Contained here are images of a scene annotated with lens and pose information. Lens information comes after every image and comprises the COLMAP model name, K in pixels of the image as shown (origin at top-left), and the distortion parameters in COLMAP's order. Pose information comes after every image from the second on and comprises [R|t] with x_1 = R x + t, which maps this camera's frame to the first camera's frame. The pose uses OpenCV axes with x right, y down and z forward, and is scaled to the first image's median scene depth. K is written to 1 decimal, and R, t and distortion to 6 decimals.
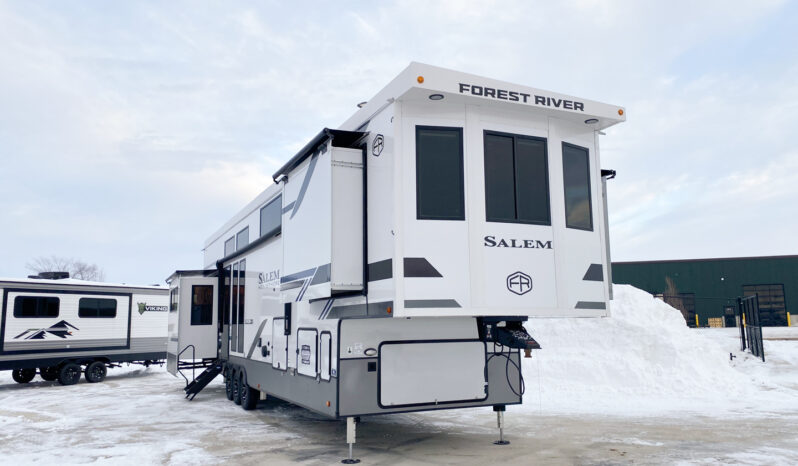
lens RADIAL K [[624.5, 0, 399.0], [0, 624.5, 233.0], [0, 0, 1]] dist [0.028280, 0.001815]
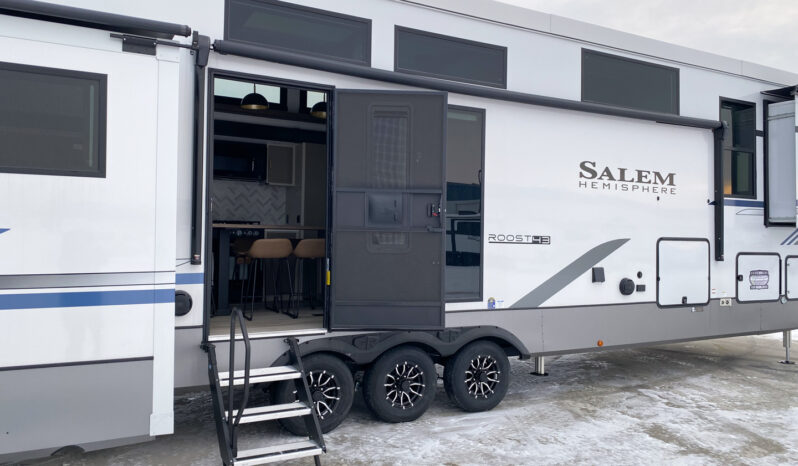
lens RADIAL K [[608.3, 0, 399.0], [0, 608.3, 233.0], [0, 0, 1]] dist [0.001998, -0.001057]
pose [[-0.059498, 0.011202, 0.998166, -0.993332], [-0.165386, 0.986007, -0.020923, 0.220568], [-0.984433, -0.166327, -0.056813, 1.516025]]
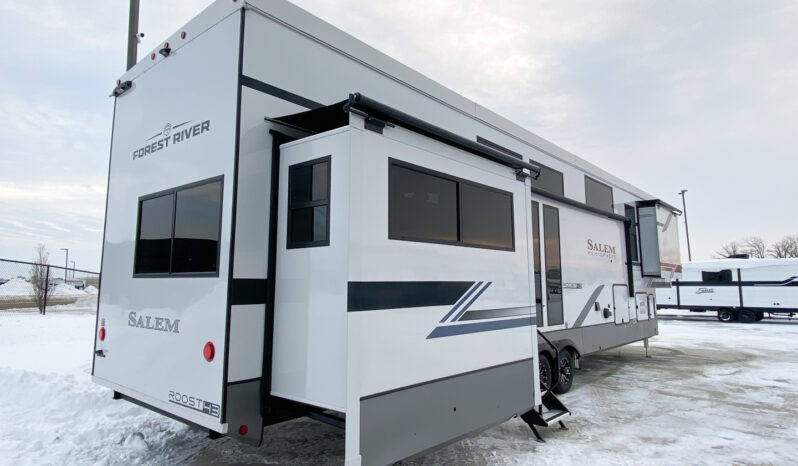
lens RADIAL K [[480.2, 0, 399.0], [0, 480.2, 233.0], [0, 0, 1]] dist [0.004725, 0.000685]
pose [[-0.406013, 0.113078, 0.906845, -1.015617], [-0.132893, 0.974462, -0.181008, 0.300168], [-0.904153, -0.194005, -0.380617, 1.997333]]
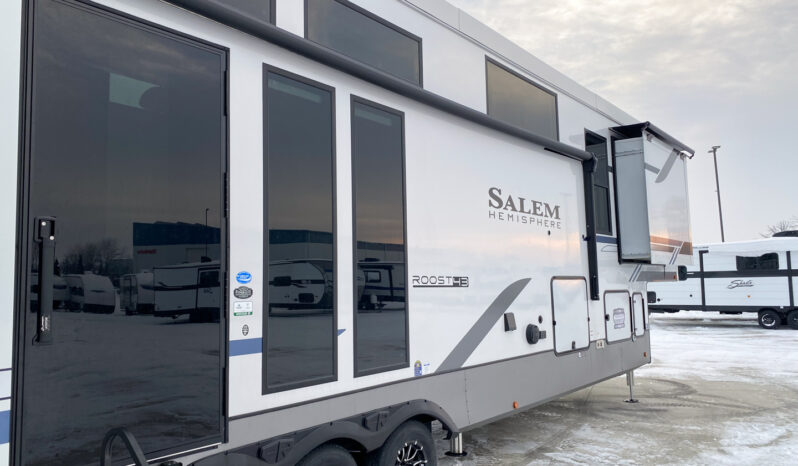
lens RADIAL K [[624.5, 0, 399.0], [0, 624.5, 233.0], [0, 0, 1]] dist [0.028280, 0.001815]
pose [[-0.459562, 0.089125, 0.883663, -0.790159], [-0.113399, 0.980921, -0.157910, 0.239363], [-0.880877, -0.172776, -0.440687, 1.623141]]
